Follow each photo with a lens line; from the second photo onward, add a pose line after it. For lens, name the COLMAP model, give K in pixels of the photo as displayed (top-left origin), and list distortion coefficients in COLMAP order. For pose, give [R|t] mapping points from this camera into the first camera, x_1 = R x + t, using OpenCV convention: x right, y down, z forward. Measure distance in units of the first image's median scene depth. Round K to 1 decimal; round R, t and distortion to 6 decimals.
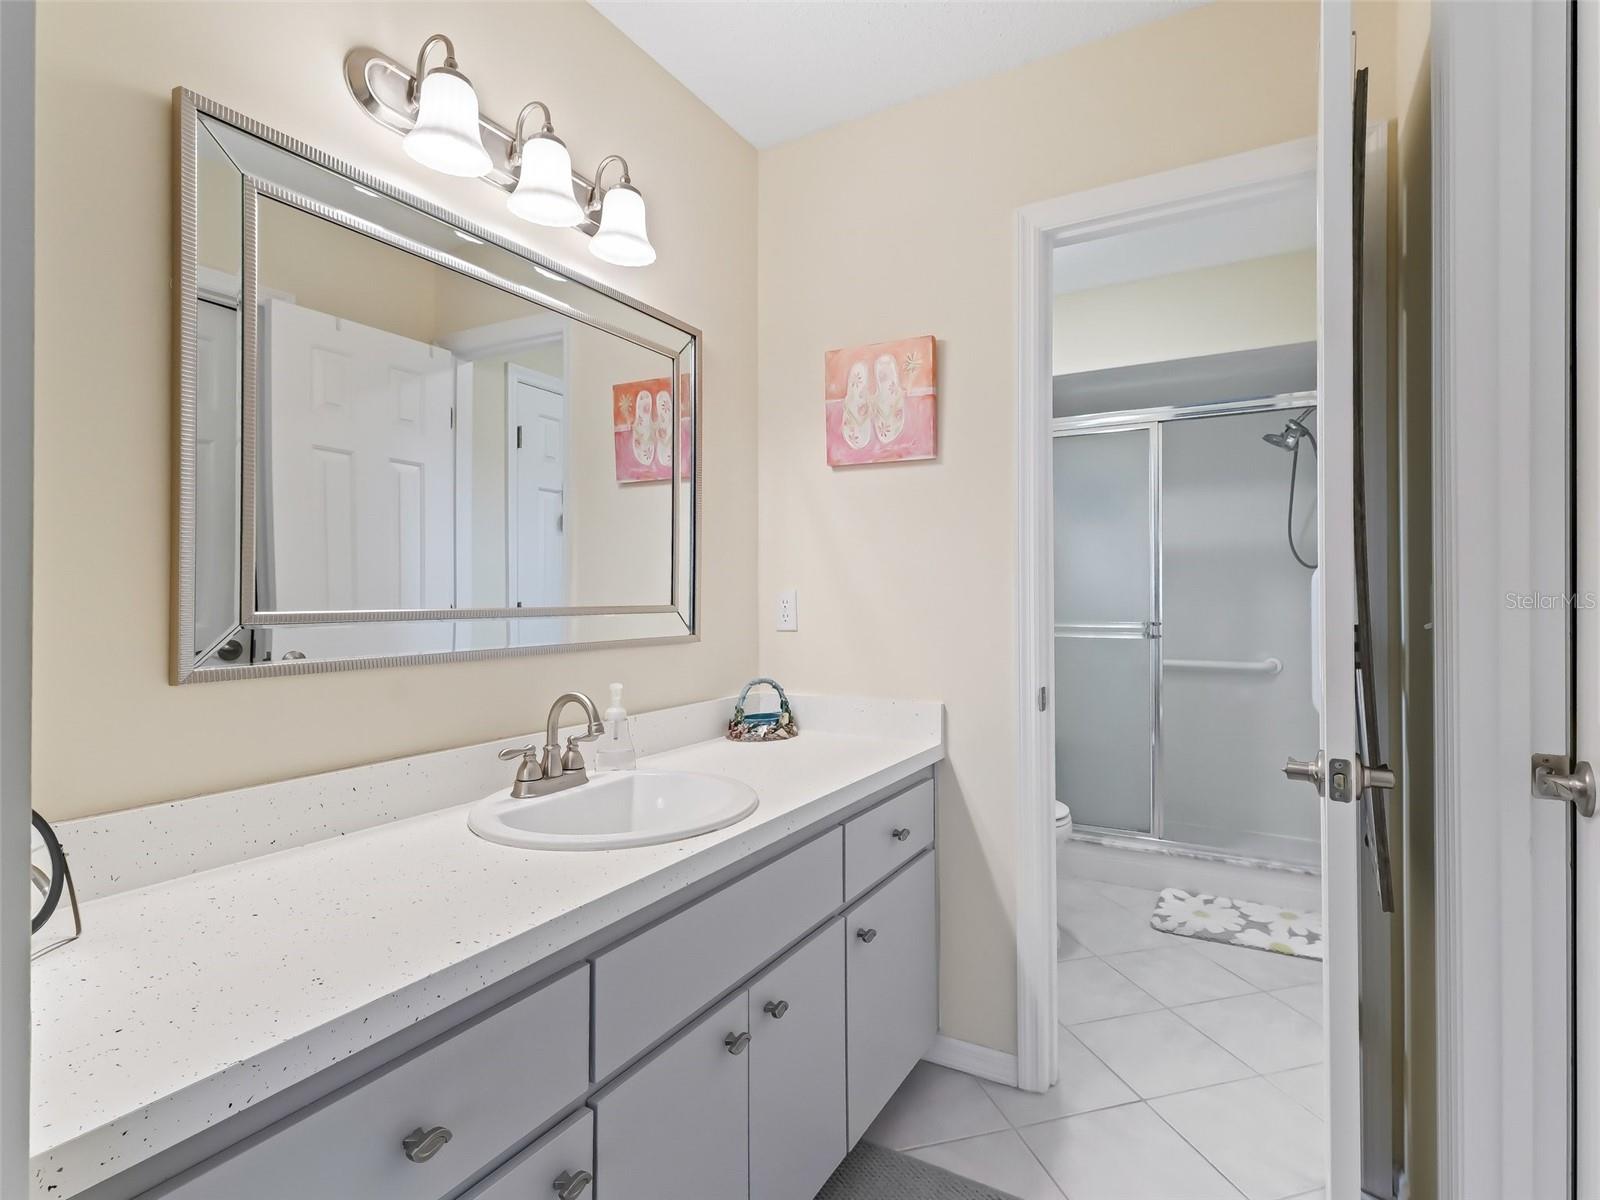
lens RADIAL K [[804.6, 0, 802.8], [0, 804.6, 595.9], [0, 0, 1]] dist [-0.001995, -0.000090]
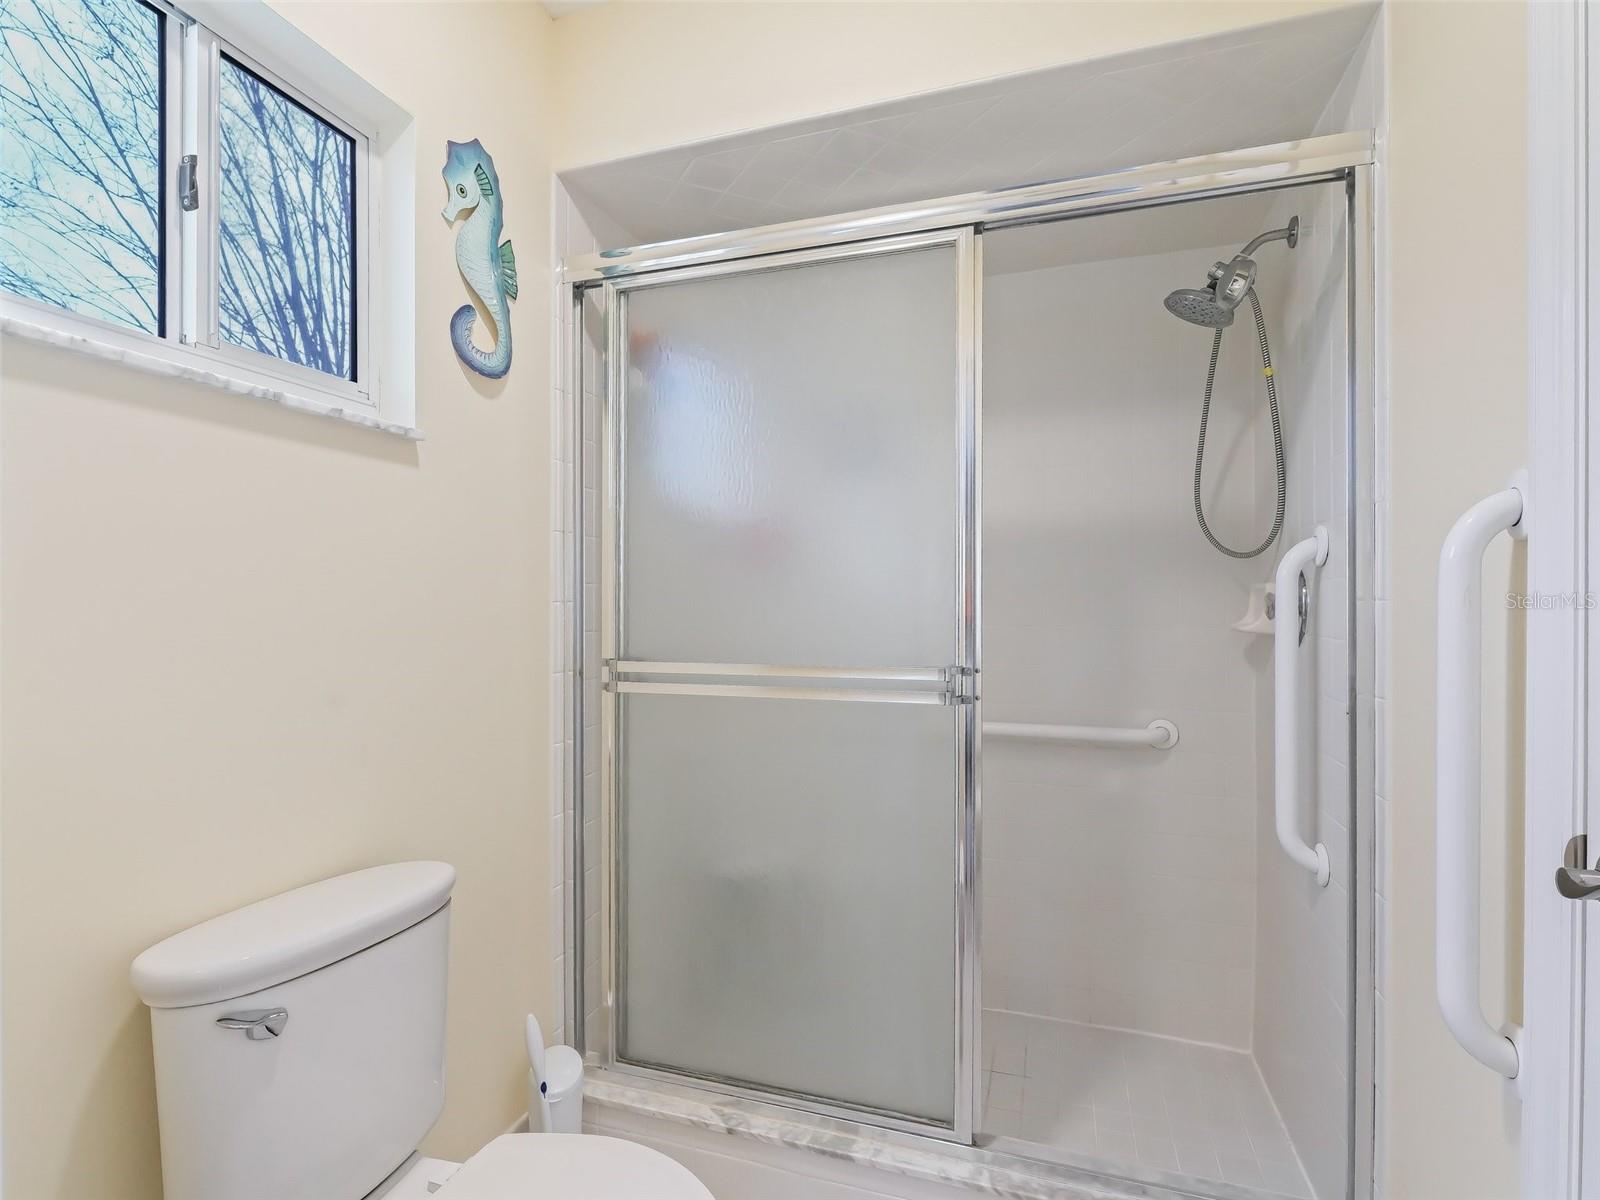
lens RADIAL K [[804.6, 0, 802.8], [0, 804.6, 595.9], [0, 0, 1]] dist [-0.001995, -0.000090]
pose [[0.977617, 0.010439, 0.210132, 0.248379], [-0.008246, 0.999902, -0.011309, -0.001058], [-0.210229, 0.009323, 0.977608, 0.567107]]
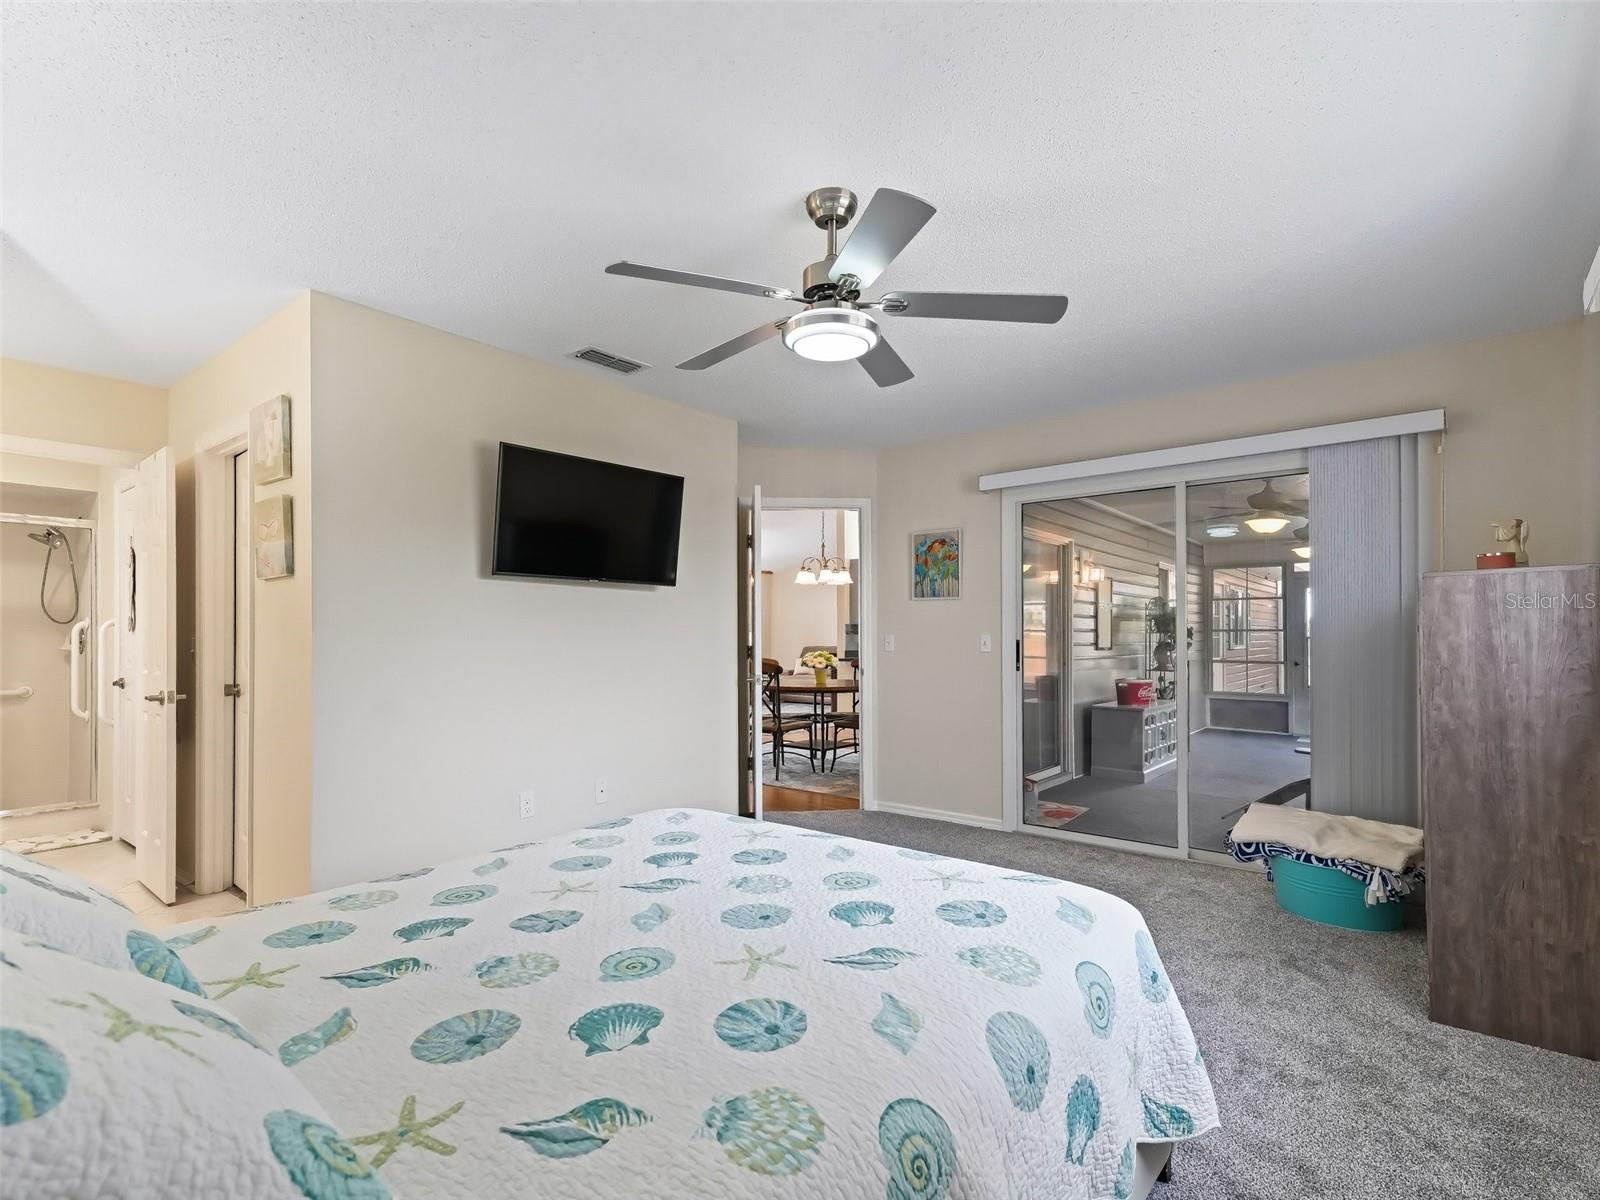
lens RADIAL K [[788.1, 0, 801.5], [0, 788.1, 635.5], [0, 0, 1]] dist [0.002570, 0.000935]
pose [[0.144788, 0.008338, 0.989428, -0.671921], [0.004109, 0.999951, -0.009028, 0.006907], [-0.989454, 0.005372, 0.144746, -0.626332]]
